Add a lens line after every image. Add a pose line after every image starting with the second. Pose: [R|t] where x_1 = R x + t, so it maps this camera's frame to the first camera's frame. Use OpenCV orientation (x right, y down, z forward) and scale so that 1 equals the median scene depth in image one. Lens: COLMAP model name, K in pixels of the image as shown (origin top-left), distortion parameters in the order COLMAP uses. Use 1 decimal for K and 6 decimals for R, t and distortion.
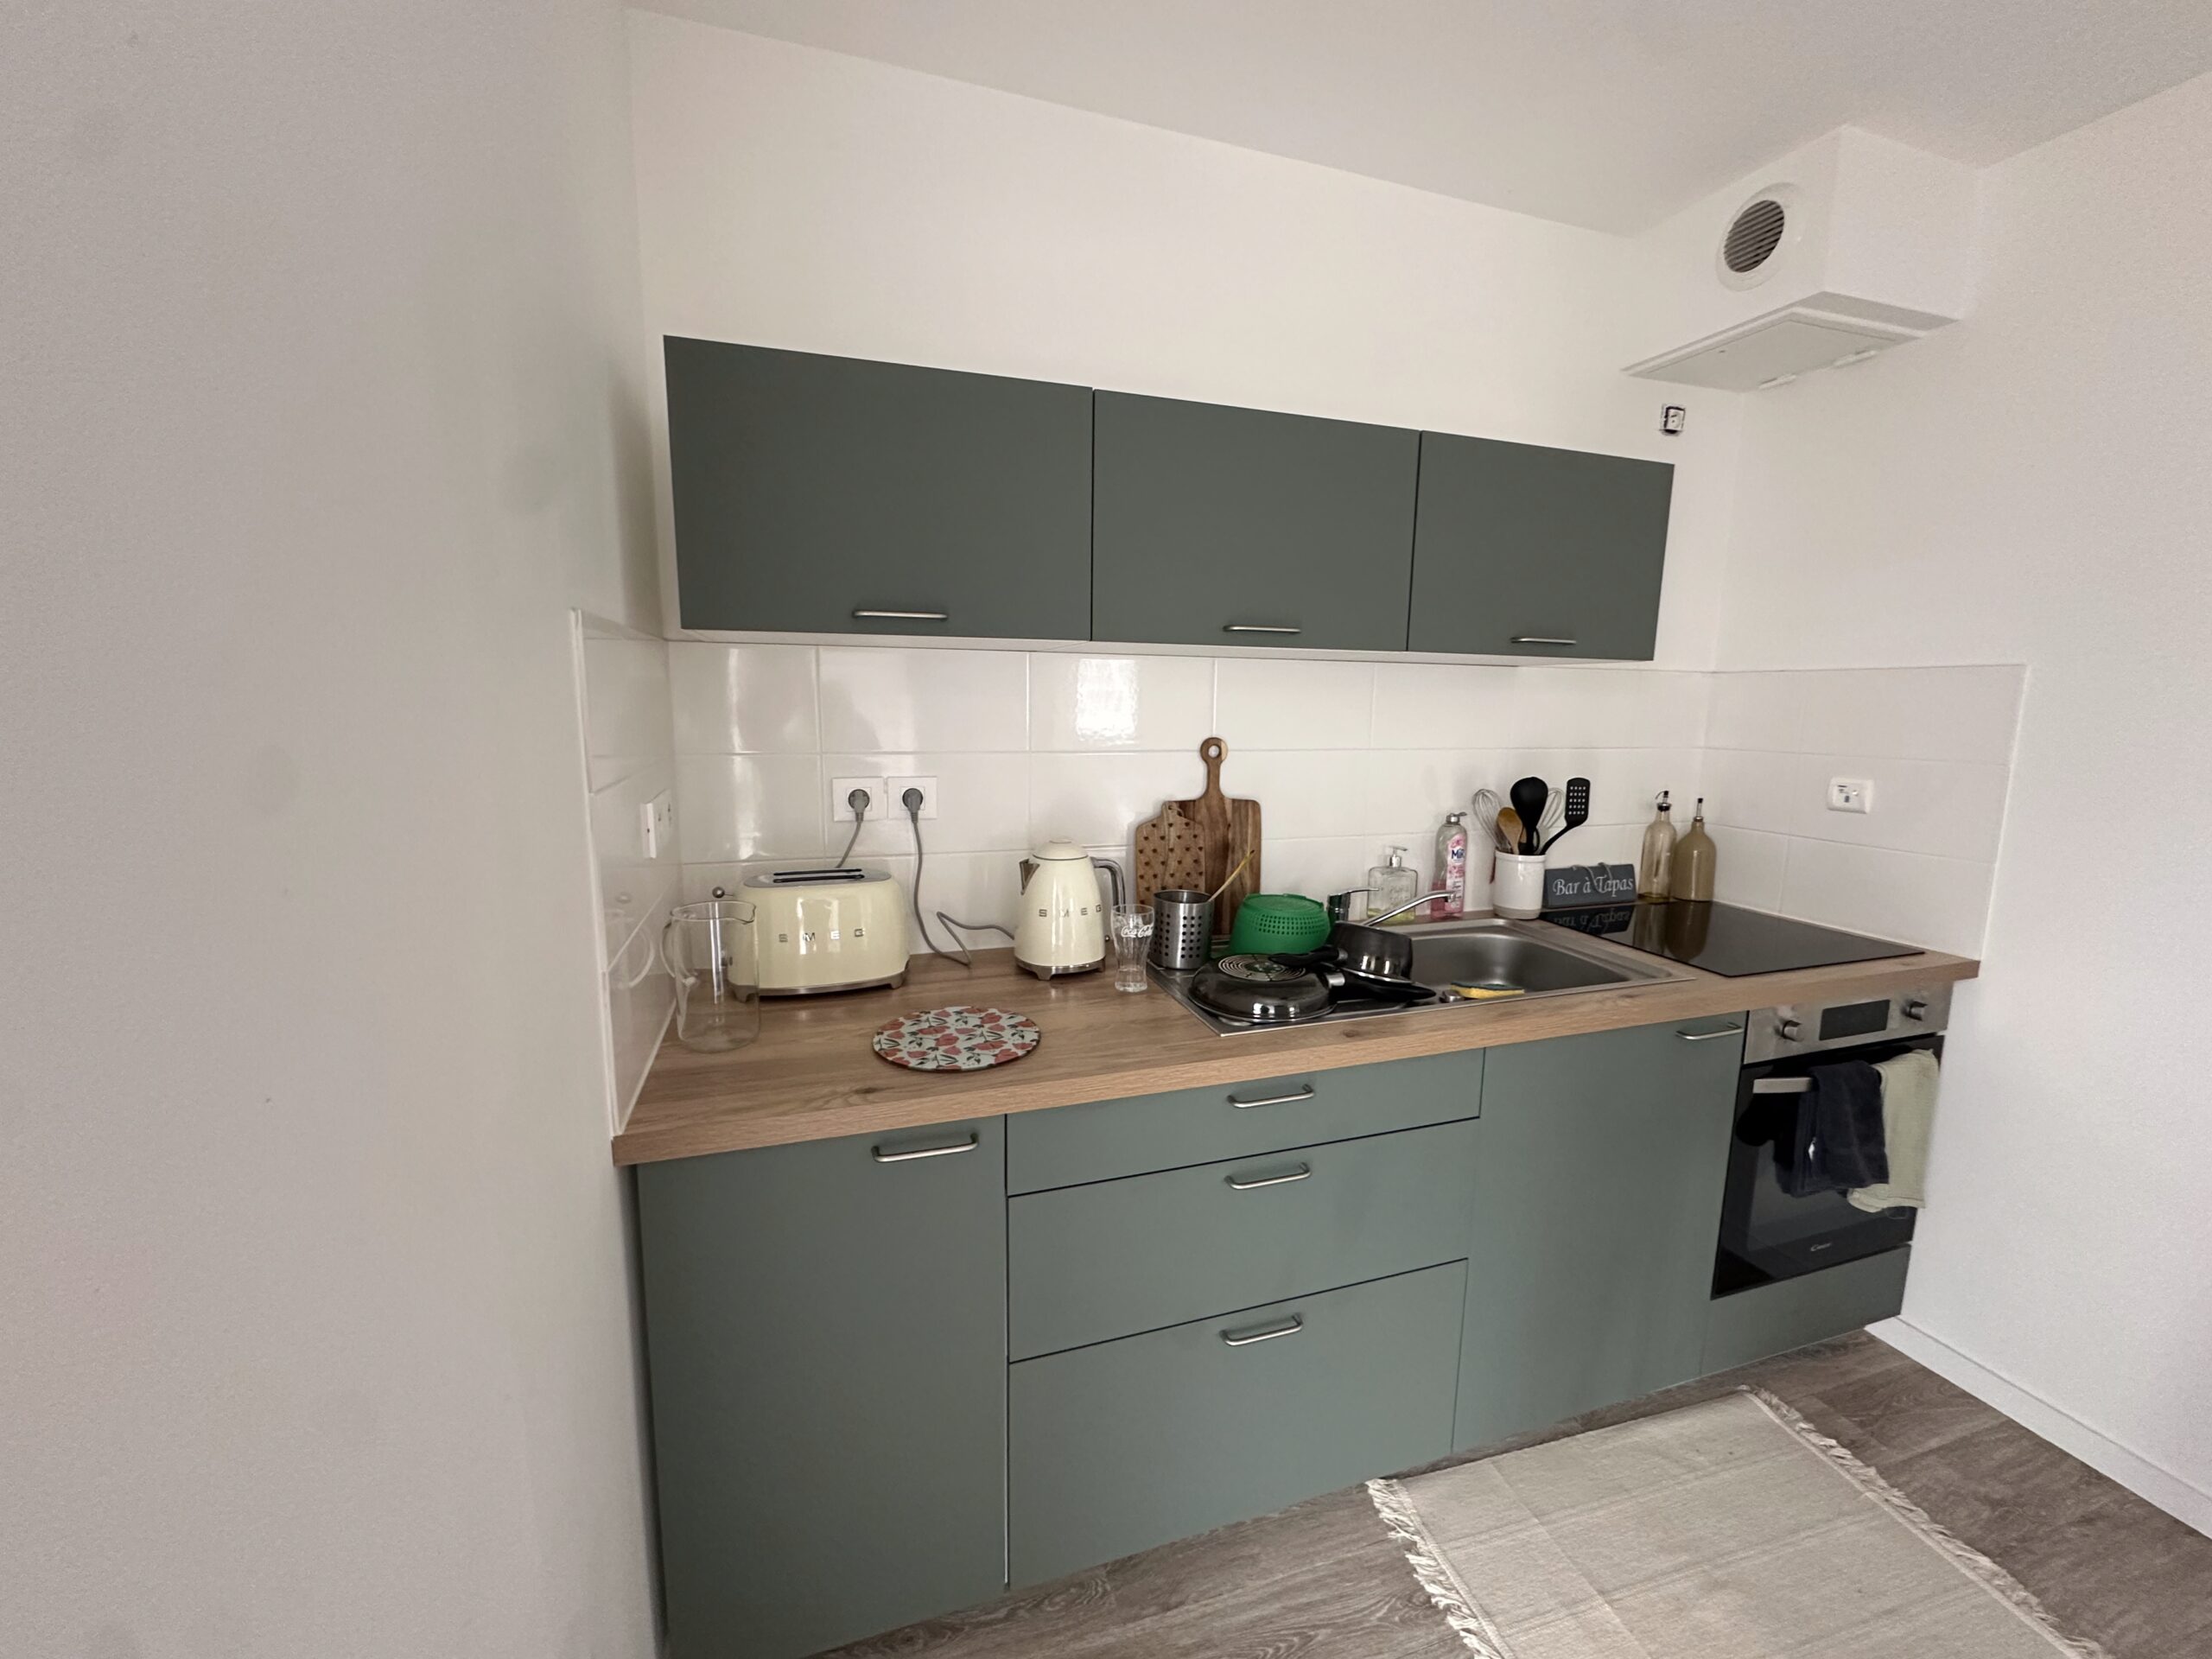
lens RADIAL K [[883.9, 0, 1104.7], [0, 883.9, 830.3], [0, 0, 1]] dist [0.000552, -0.000086]
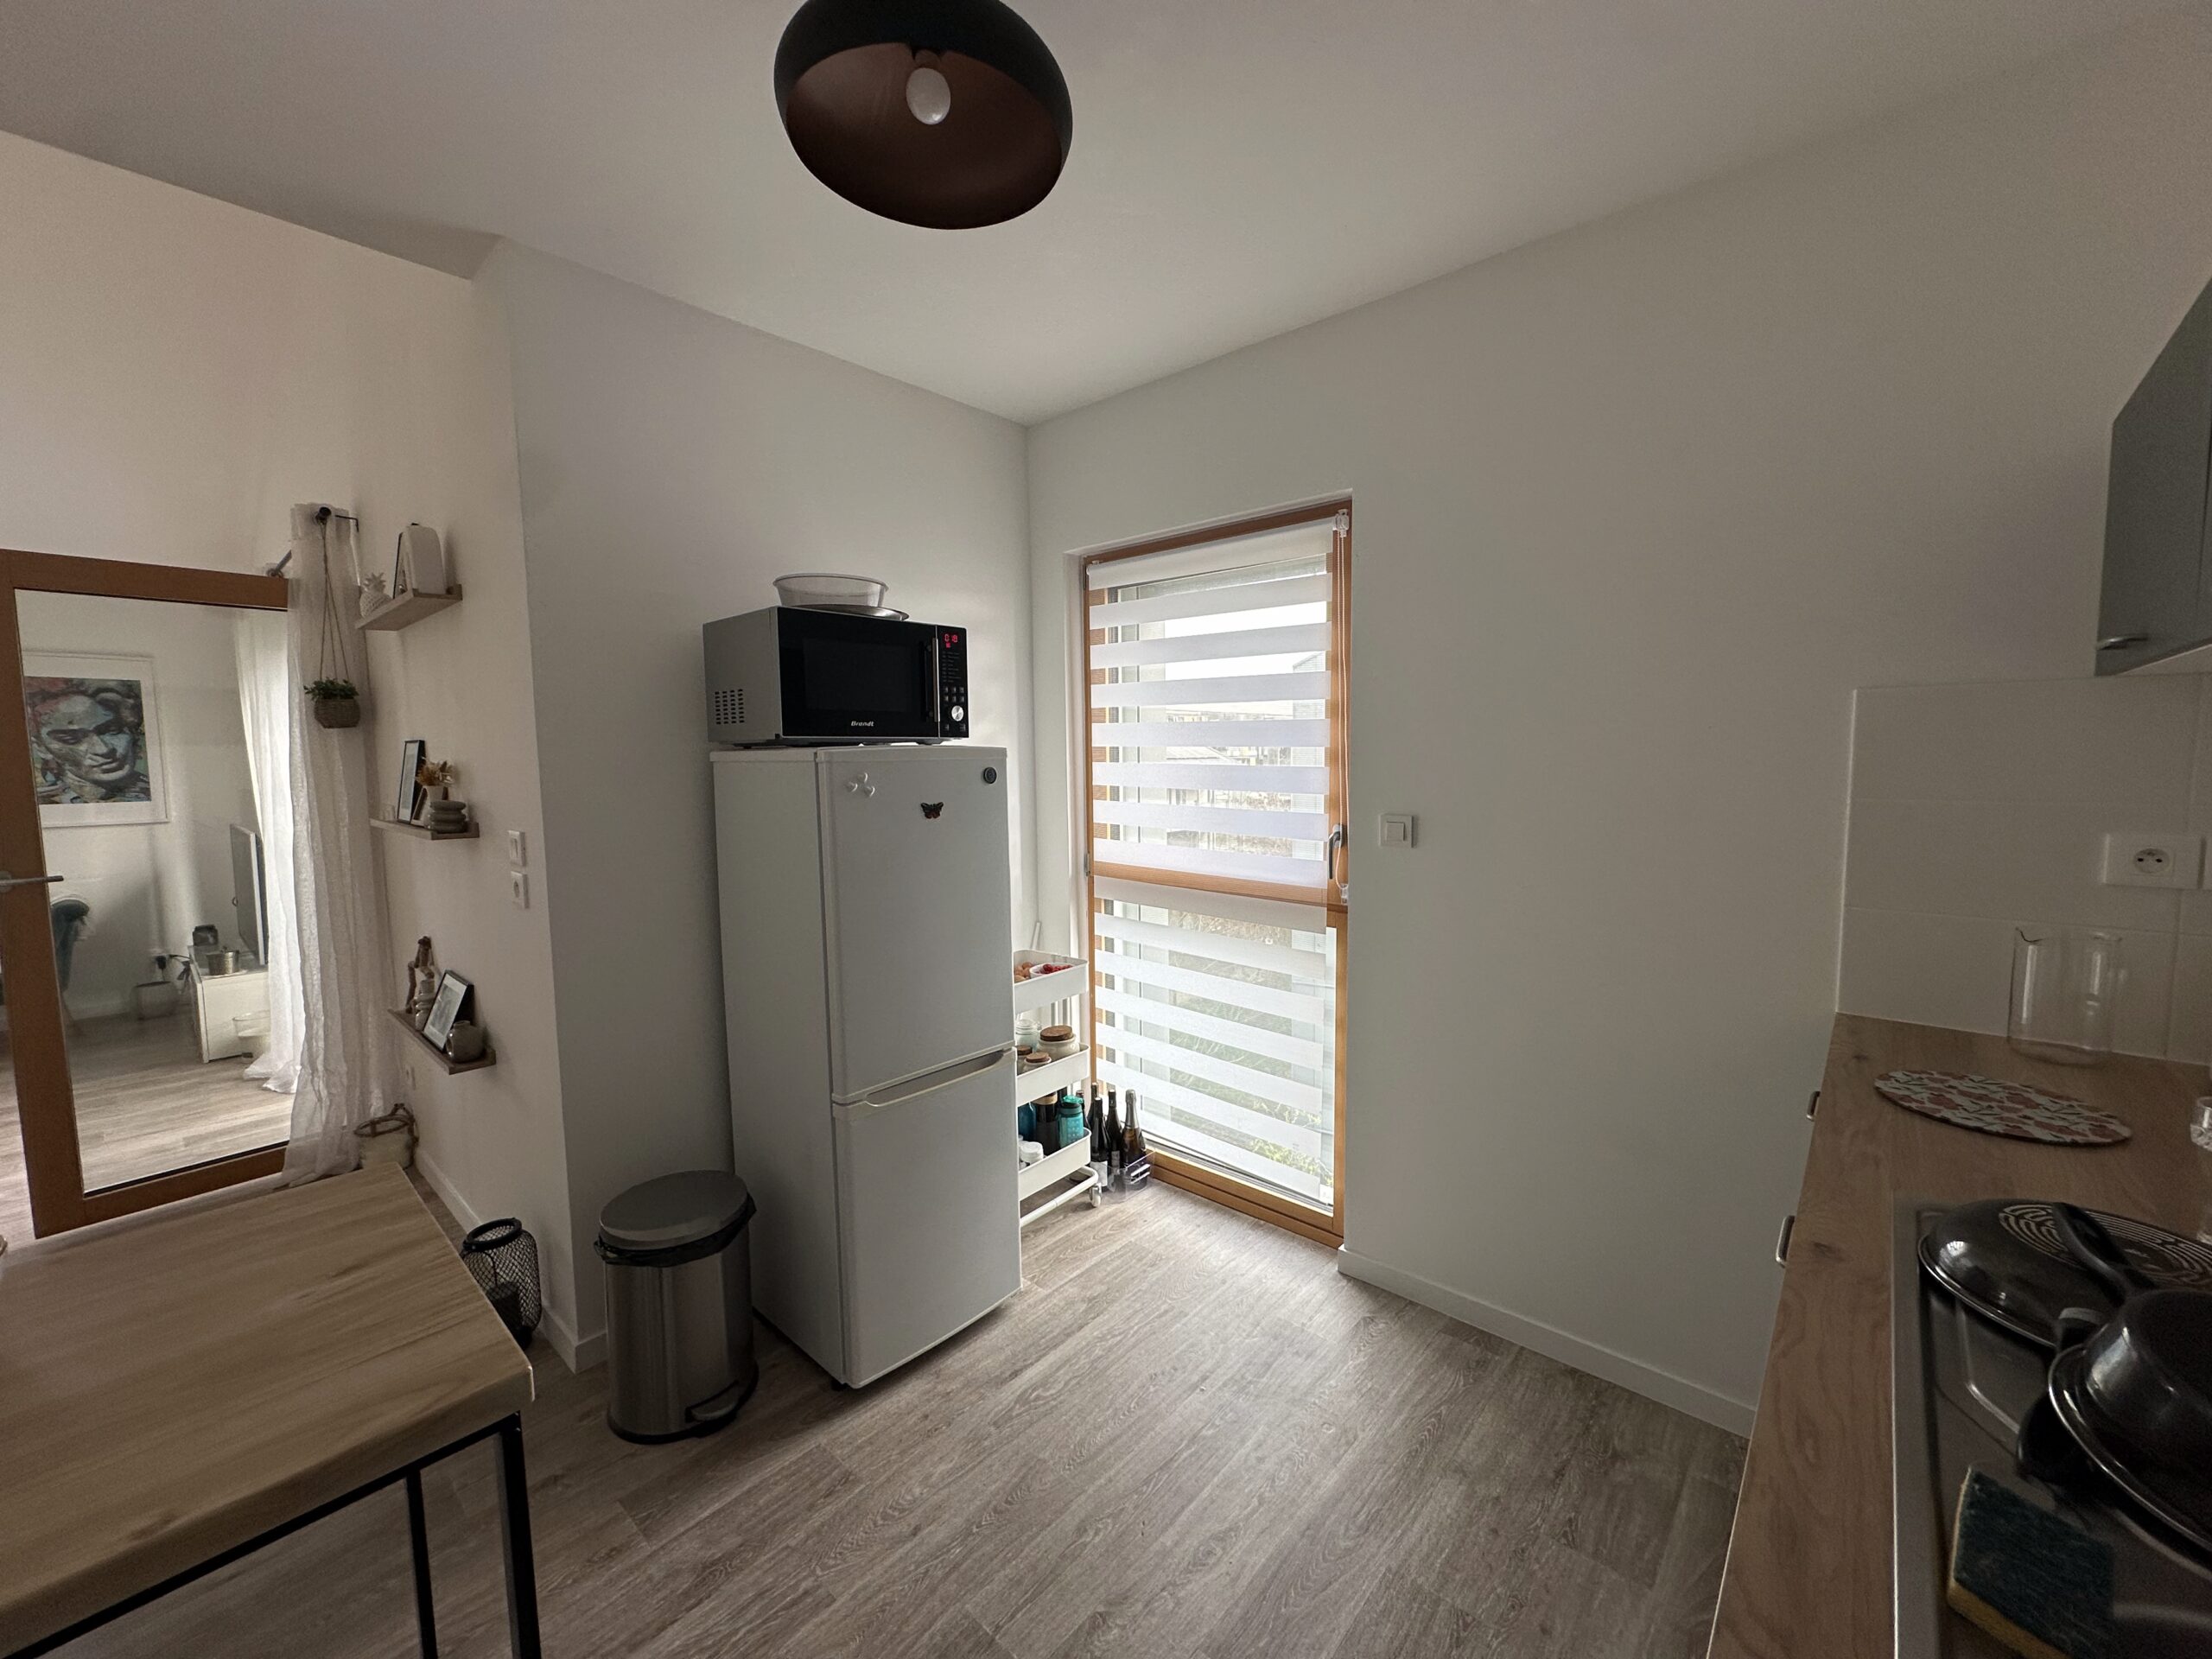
lens RADIAL K [[883.9, 0, 1104.1], [0, 883.9, 828.6], [0, 0, 1]] dist [0.000552, -0.000086]
pose [[-0.864095, 0.049137, -0.500924, 1.117706], [-0.062427, 0.977076, 0.203531, -0.188191], [0.499442, 0.207142, -0.841219, 1.265395]]
